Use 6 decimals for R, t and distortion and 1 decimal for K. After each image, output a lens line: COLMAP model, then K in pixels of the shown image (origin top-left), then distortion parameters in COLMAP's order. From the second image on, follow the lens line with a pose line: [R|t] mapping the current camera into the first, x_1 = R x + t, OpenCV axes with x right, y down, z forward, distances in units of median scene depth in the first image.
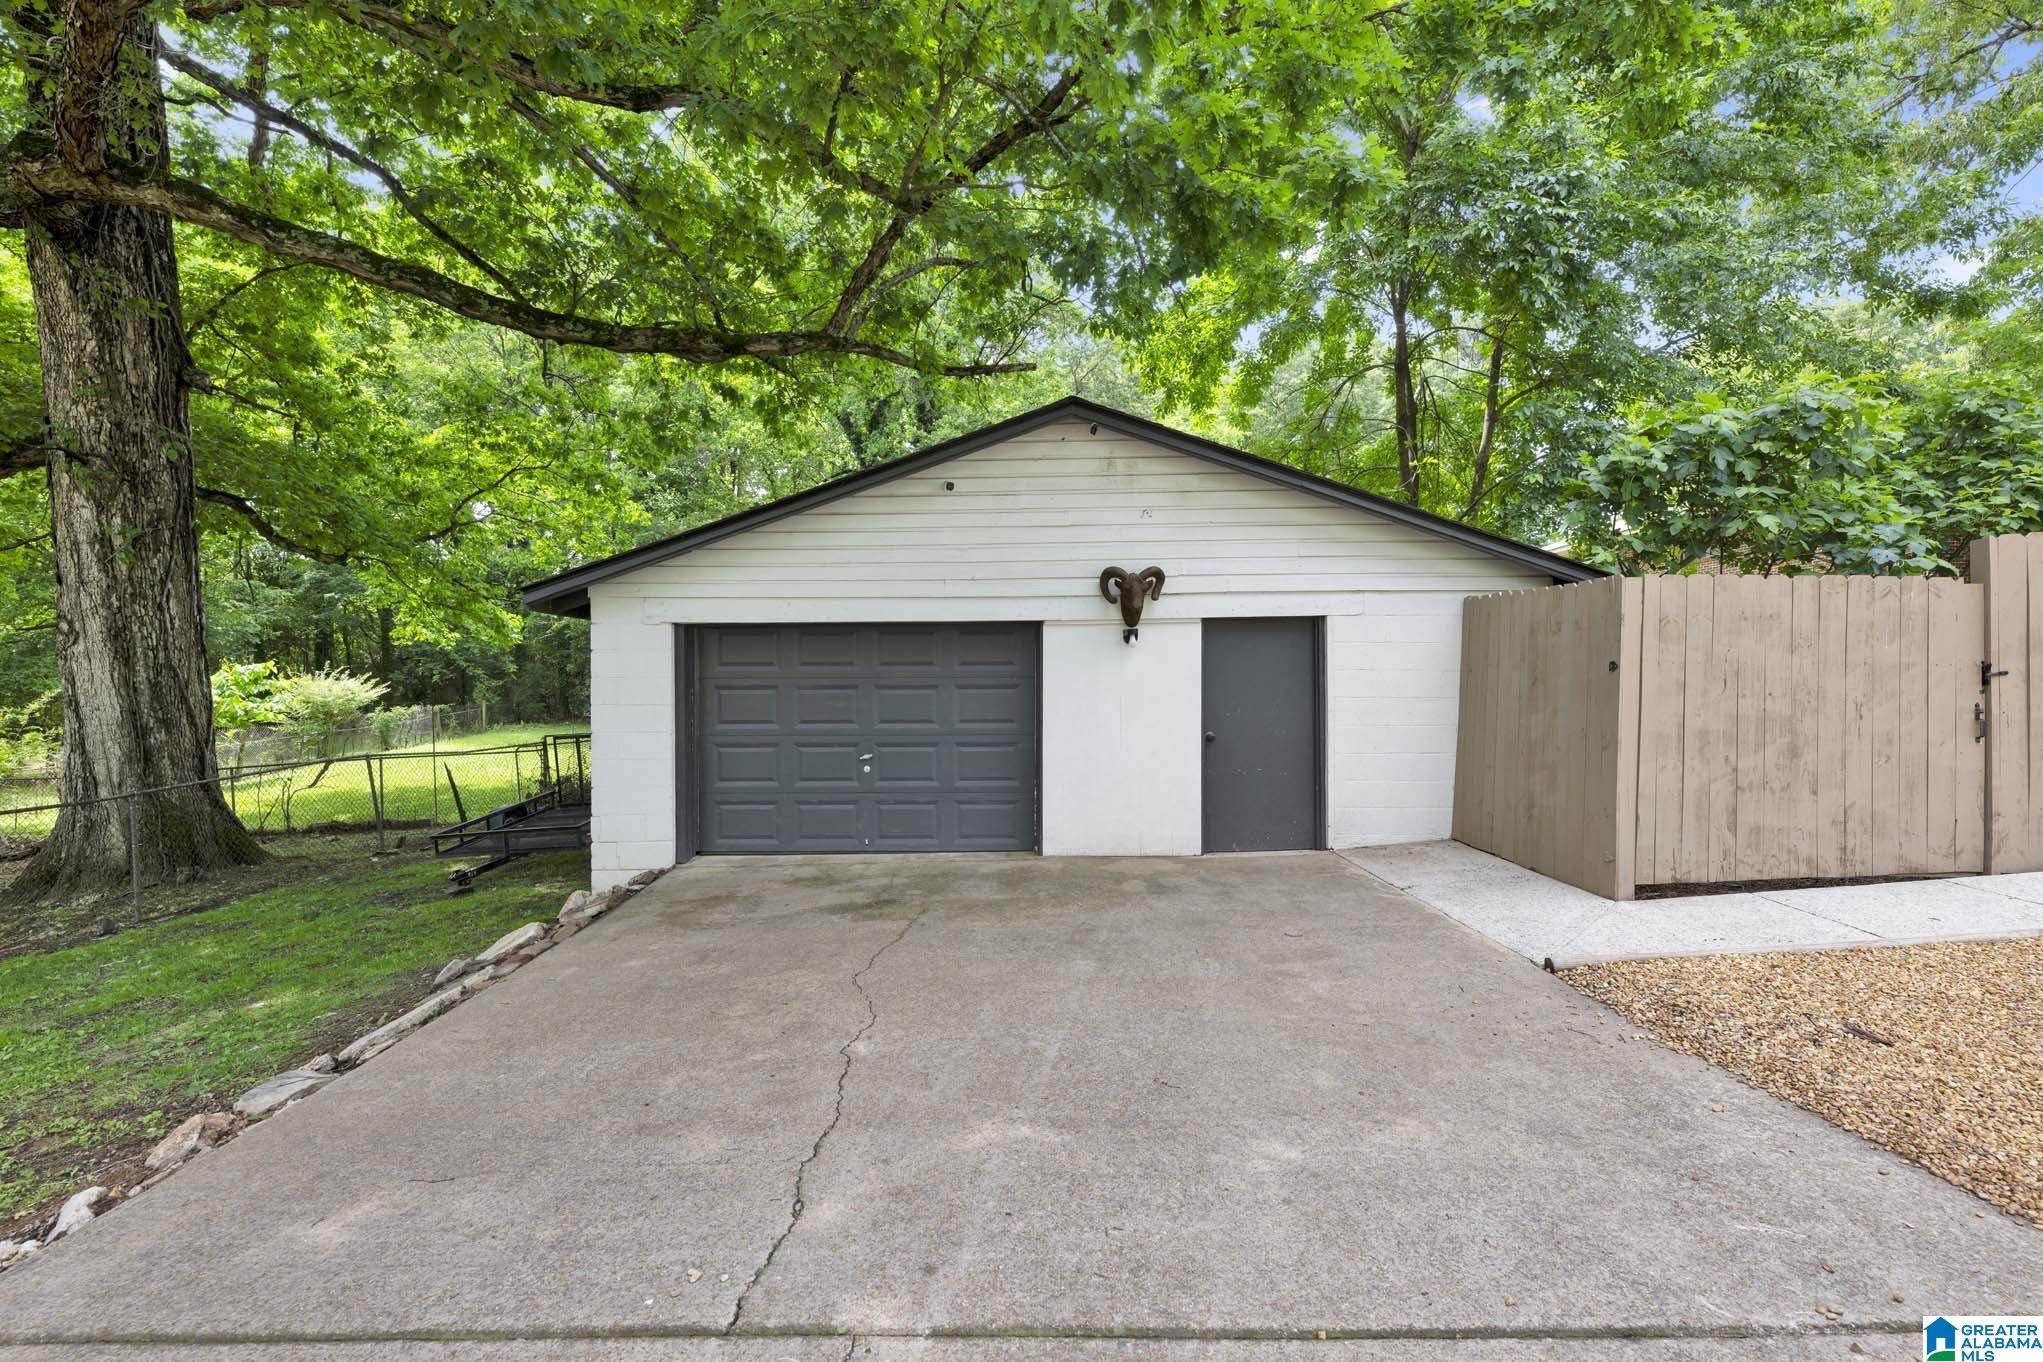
lens RADIAL K [[868.2, 0, 1021.5], [0, 868.2, 681.0], [0, 0, 1]] dist [0.001560, 0.000066]
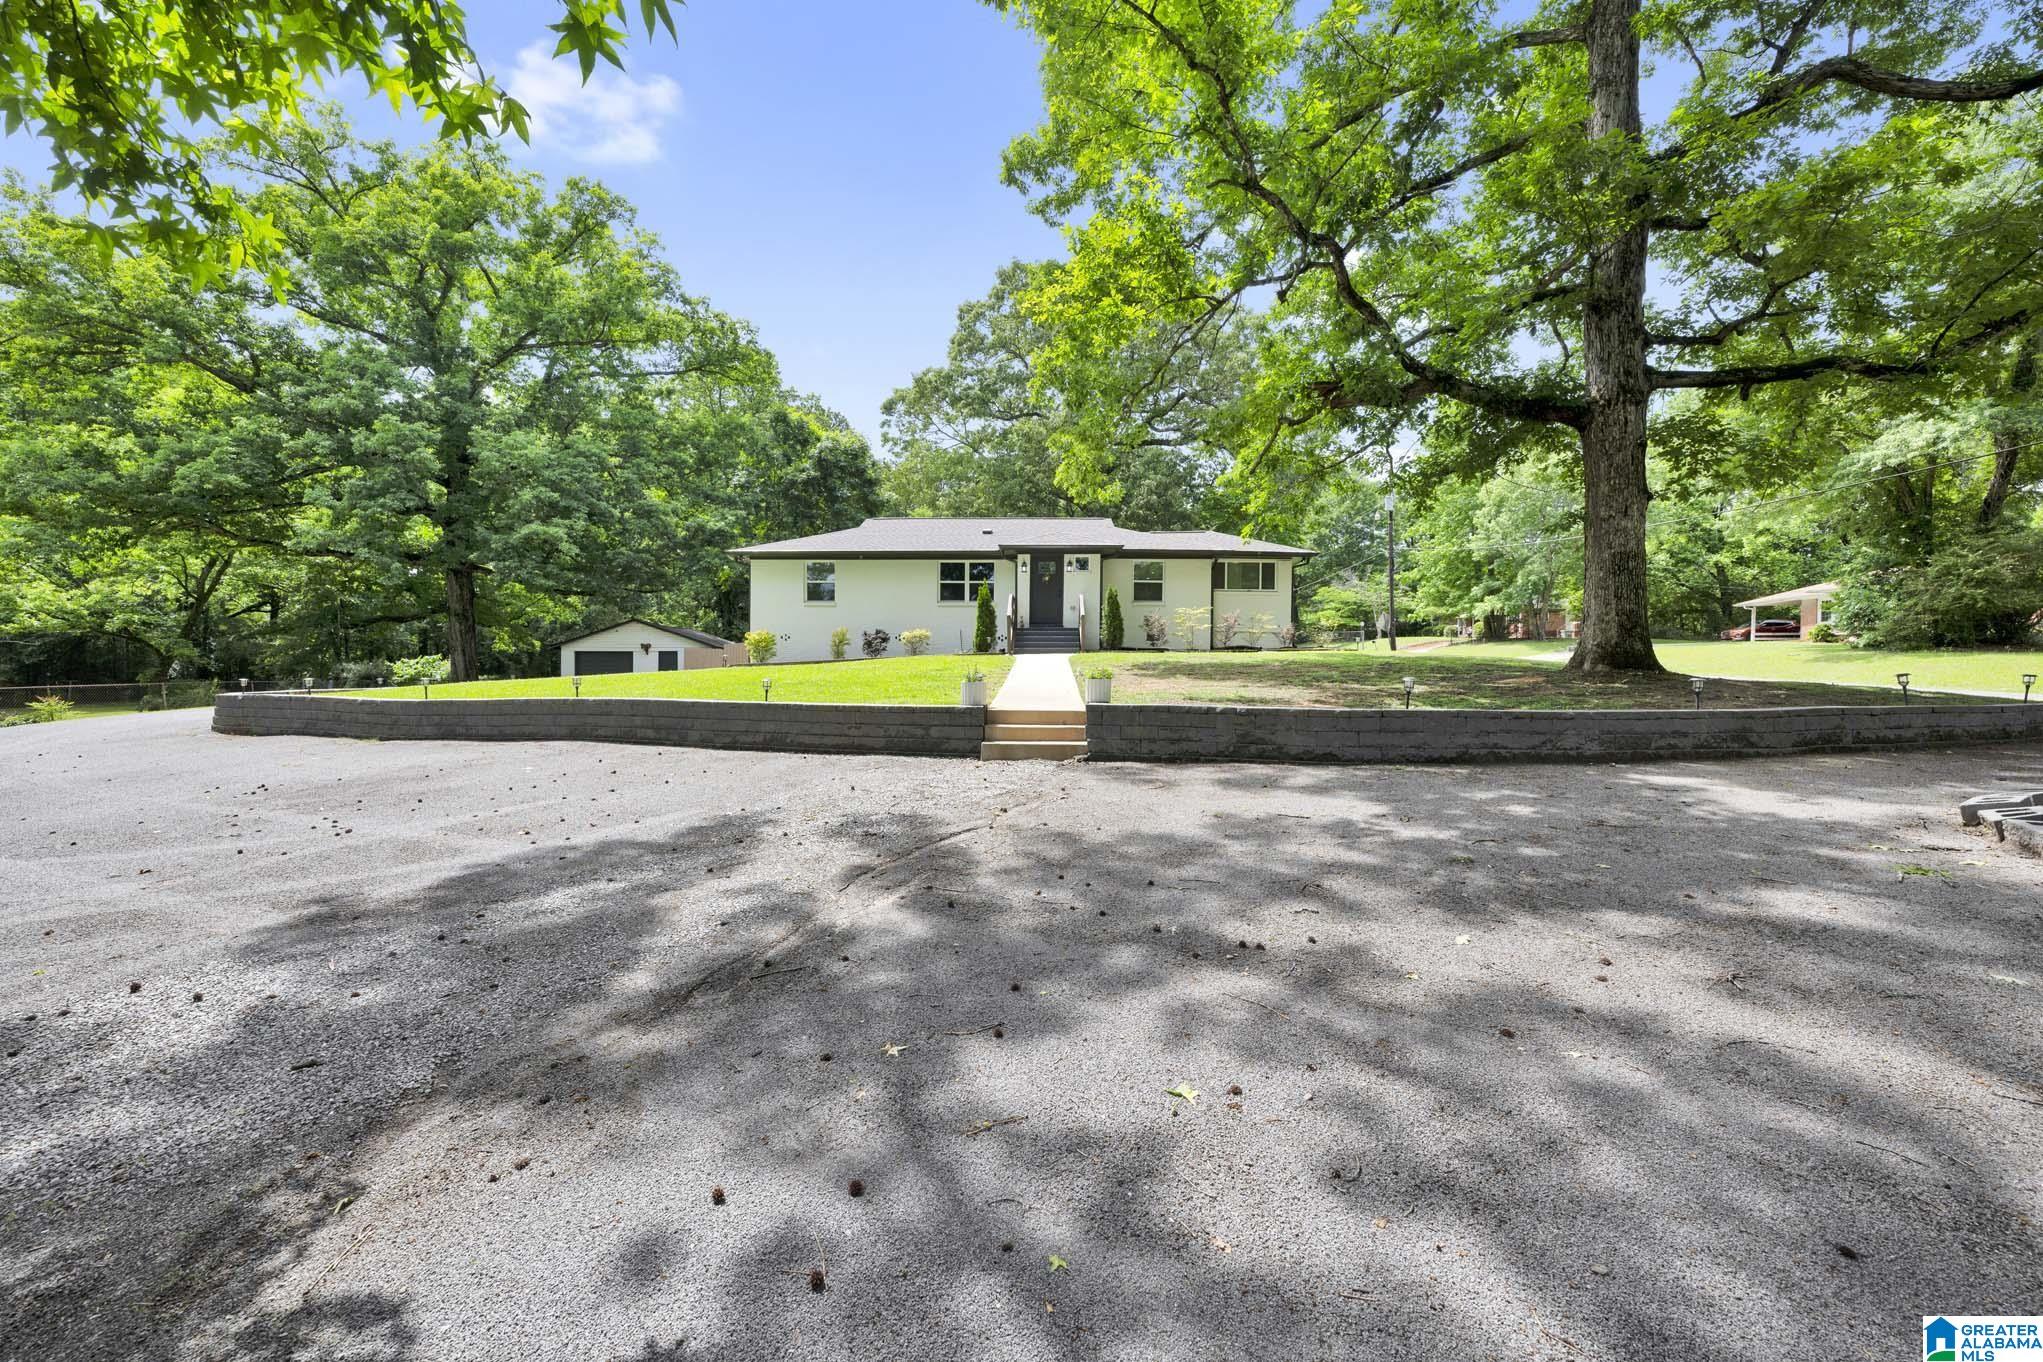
lens RADIAL K [[806.2, 0, 1019.1], [0, 806.2, 685.0], [0, 0, 1]] dist [-0.000078, -0.000108]
pose [[0.998666, 0.008430, 0.050951, 2.580190], [-0.008789, 0.999938, 0.006810, 0.111241], [-0.050890, -0.007249, 0.998678, -5.124283]]
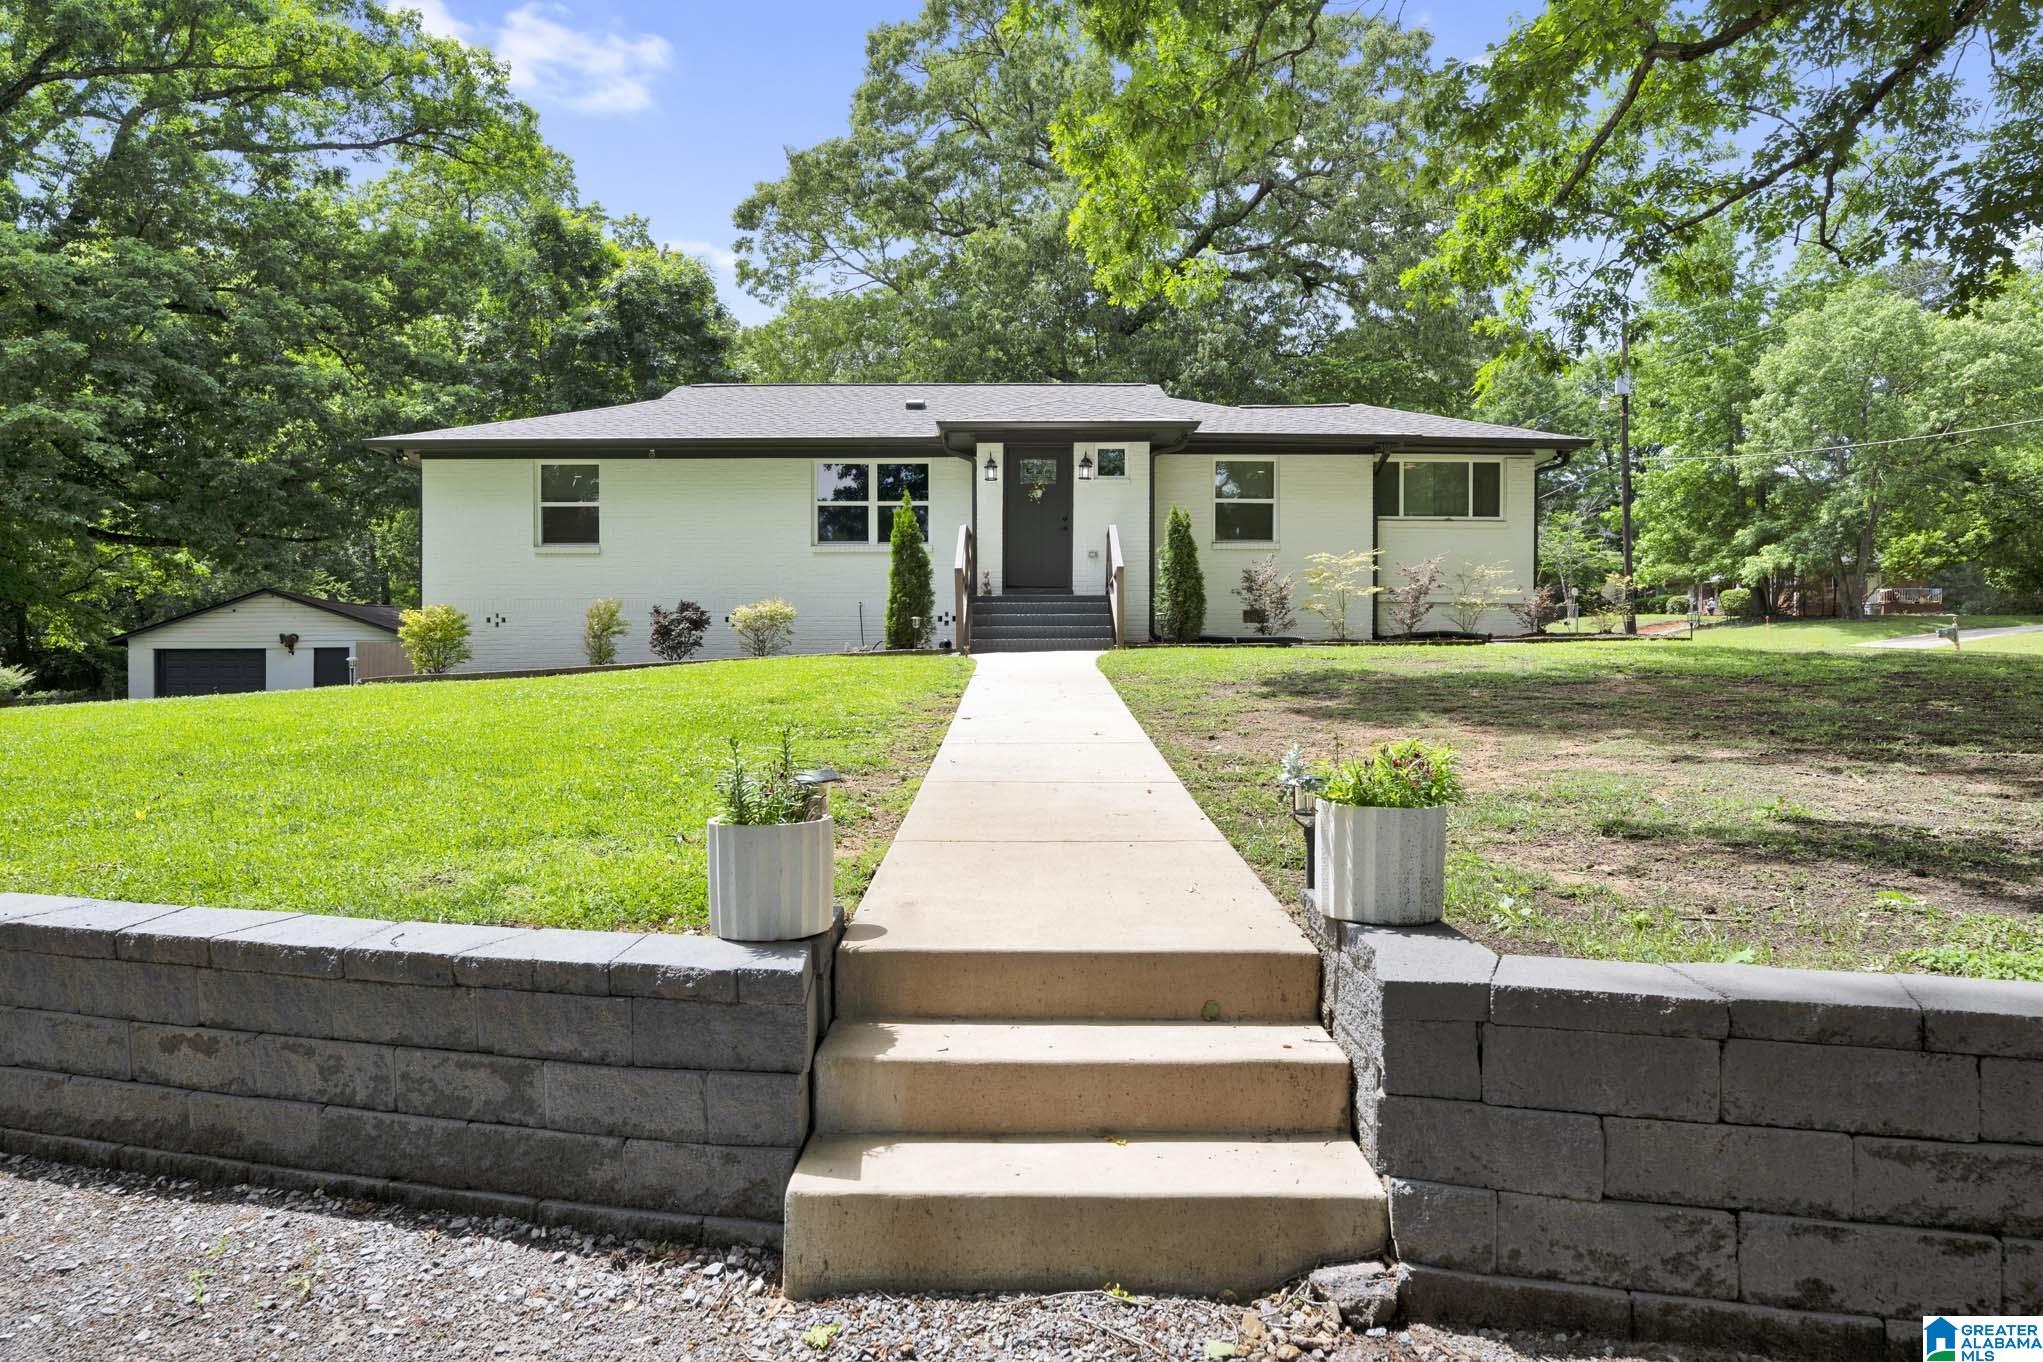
lens RADIAL K [[1223.4, 0, 1014.5], [0, 1223.4, 689.5], [0, 0, 1]] dist [-0.001106, -0.000341]
pose [[0.996852, 0.001100, 0.079283, 2.626197], [-0.001497, 0.999987, 0.004947, 0.064701], [-0.079276, -0.005050, 0.996840, -4.125142]]
